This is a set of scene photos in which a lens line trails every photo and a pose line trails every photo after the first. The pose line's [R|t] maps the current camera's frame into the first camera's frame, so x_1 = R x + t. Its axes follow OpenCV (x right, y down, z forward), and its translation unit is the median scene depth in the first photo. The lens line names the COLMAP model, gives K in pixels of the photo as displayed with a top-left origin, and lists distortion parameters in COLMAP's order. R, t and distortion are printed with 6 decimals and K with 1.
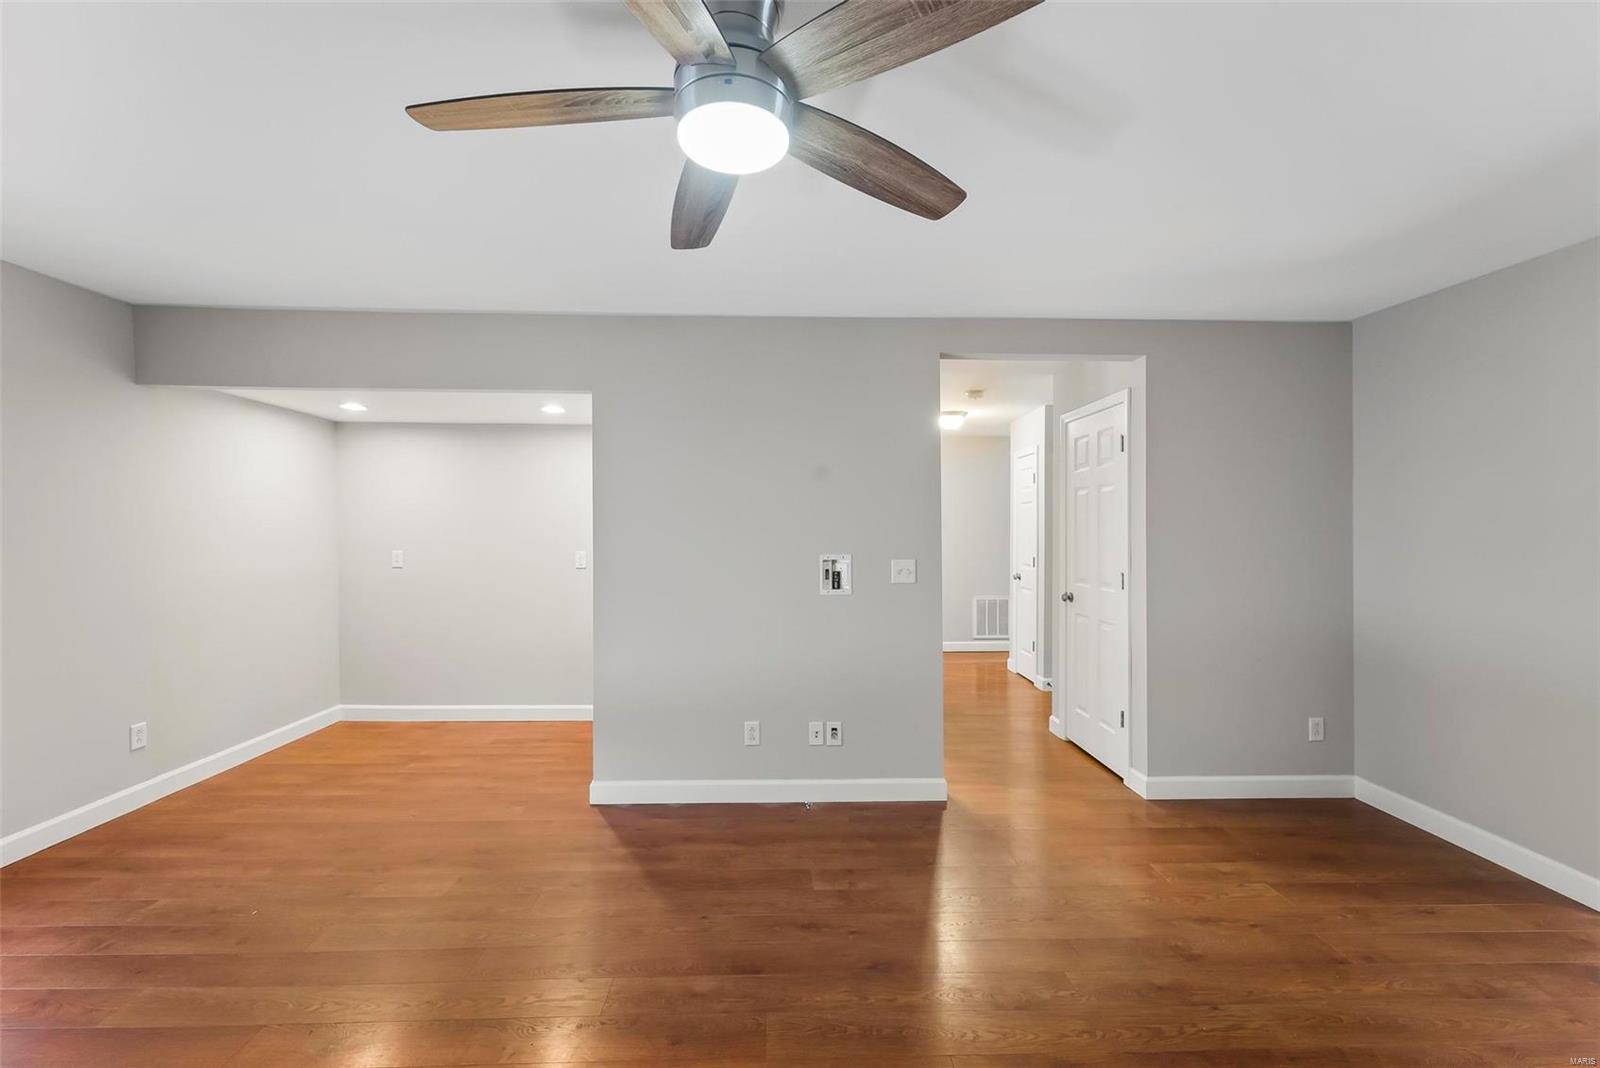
lens RADIAL K [[647.0, 0, 795.8], [0, 647.0, 525.9], [0, 0, 1]] dist [-0.001059, -0.000422]
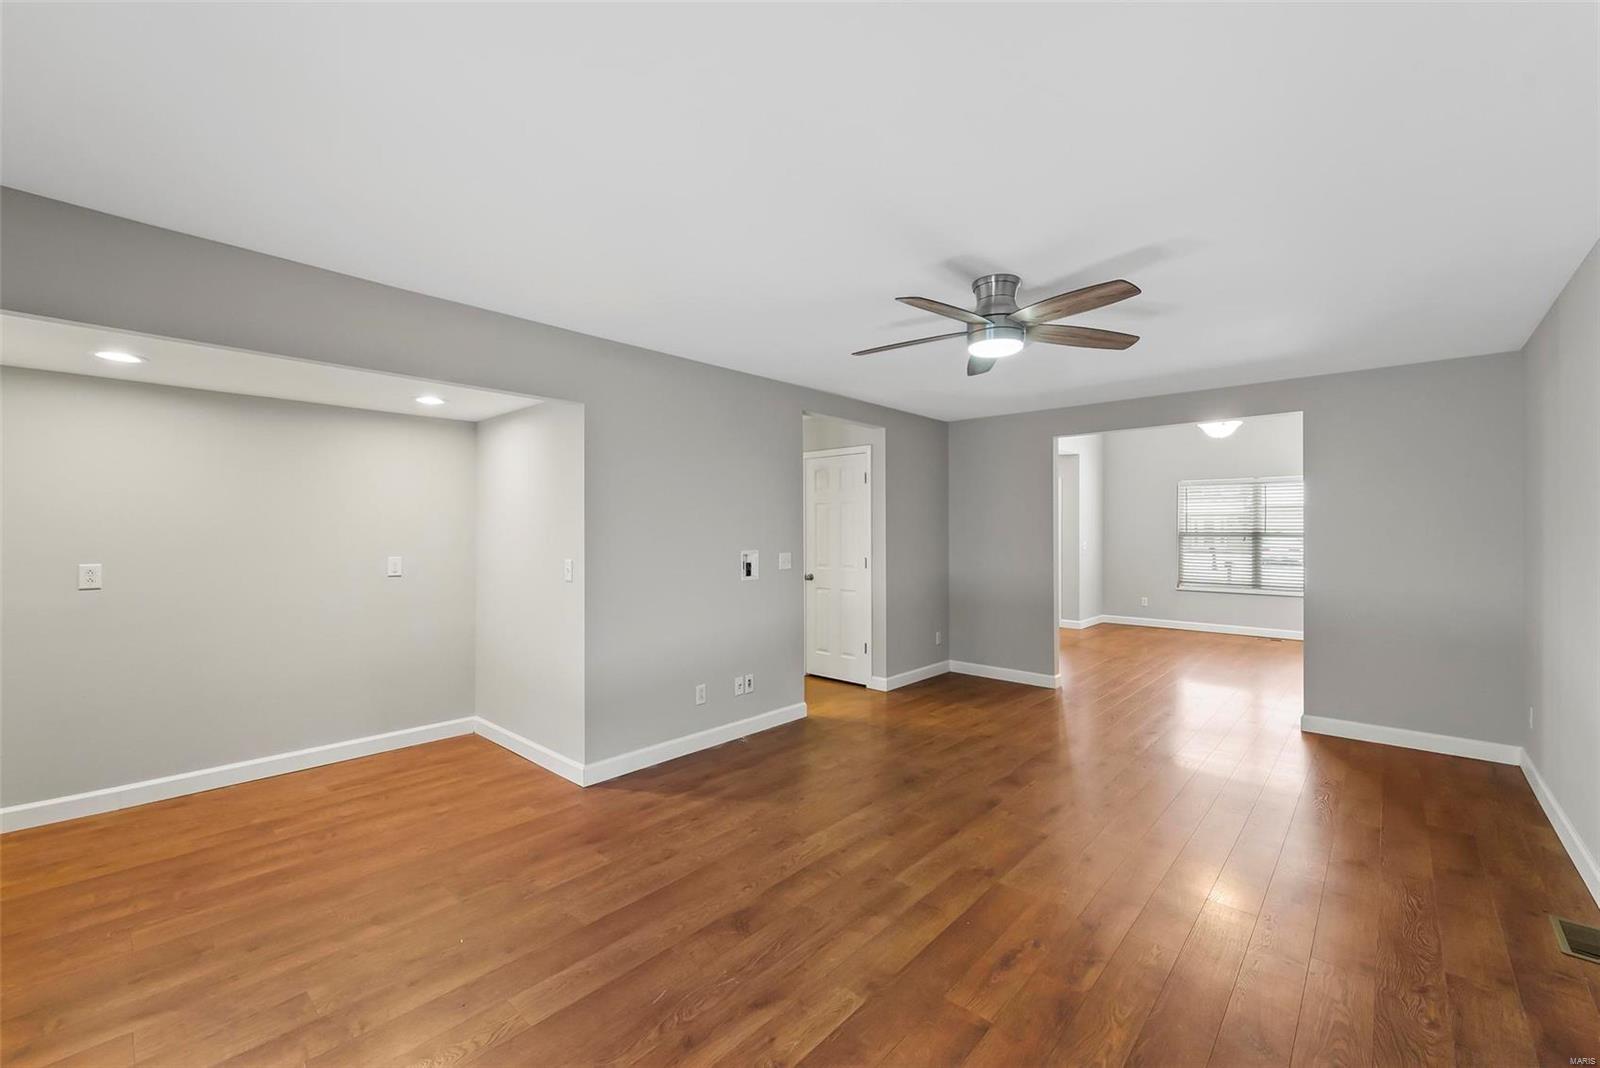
lens RADIAL K [[647.0, 0, 795.8], [0, 647.0, 525.9], [0, 0, 1]] dist [-0.001059, -0.000422]
pose [[0.695376, 0.004728, 0.718630, -0.831720], [-0.003579, 0.999989, -0.003115, -0.002583], [-0.718637, -0.000405, 0.695385, -0.002008]]
